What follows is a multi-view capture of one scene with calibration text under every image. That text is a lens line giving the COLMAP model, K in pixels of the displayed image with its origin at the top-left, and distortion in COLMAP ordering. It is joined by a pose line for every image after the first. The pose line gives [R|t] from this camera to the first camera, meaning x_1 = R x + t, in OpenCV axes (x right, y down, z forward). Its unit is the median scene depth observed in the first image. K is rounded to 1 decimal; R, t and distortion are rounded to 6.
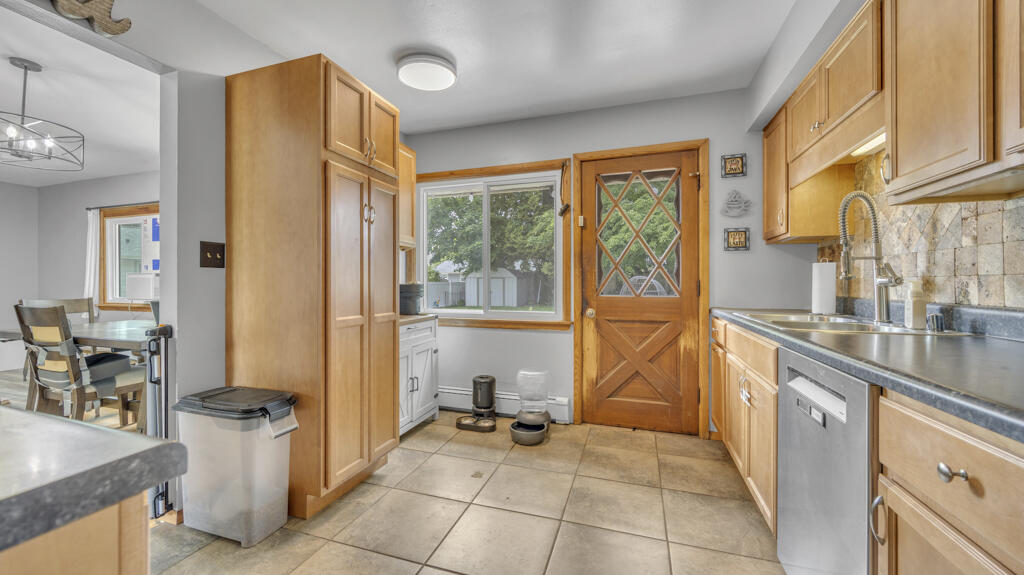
lens RADIAL K [[397.9, 0, 503.9], [0, 397.9, 285.7], [0, 0, 1]] dist [0.002854, 0.000045]
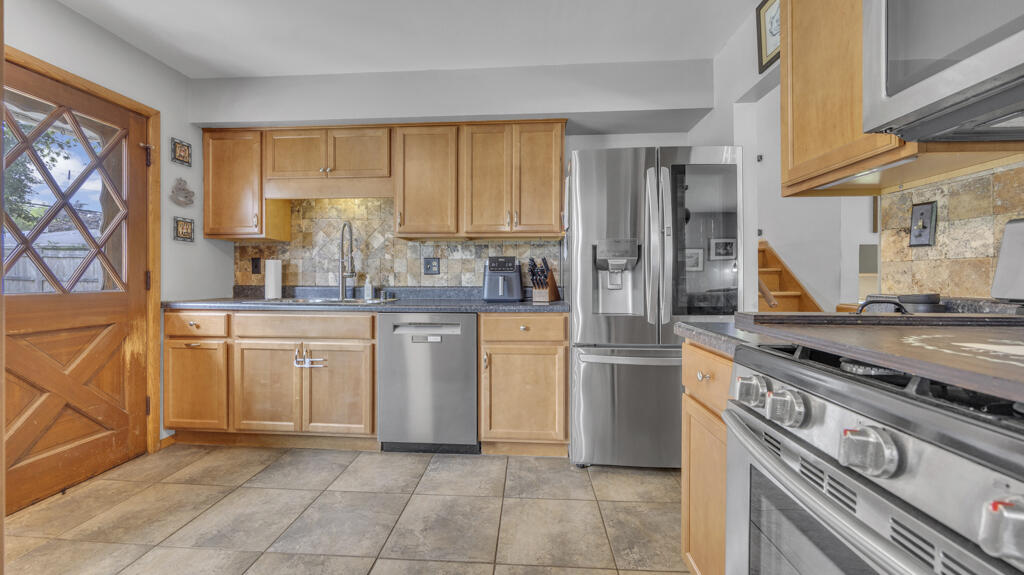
lens RADIAL K [[397.9, 0, 505.8], [0, 397.9, 279.7], [0, 0, 1]] dist [0.002854, 0.000045]
pose [[-0.256912, -0.006146, 0.966415, -0.553535], [0.001003, 0.999978, 0.006626, 0.000095], [-0.966434, 0.002672, -0.256900, 0.489457]]
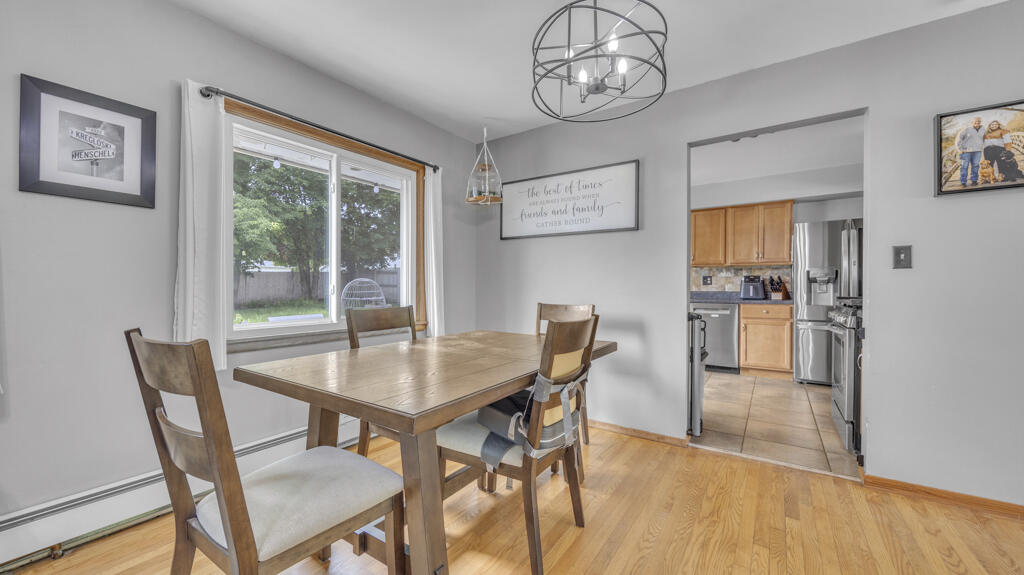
lens RADIAL K [[397.9, 0, 503.6], [0, 397.9, 289.5], [0, 0, 1]] dist [0.002854, 0.000045]
pose [[0.269611, -0.009127, 0.962926, -1.675727], [0.002008, 0.999958, 0.008916, -0.003975], [-0.962967, -0.000470, 0.269618, 0.852163]]
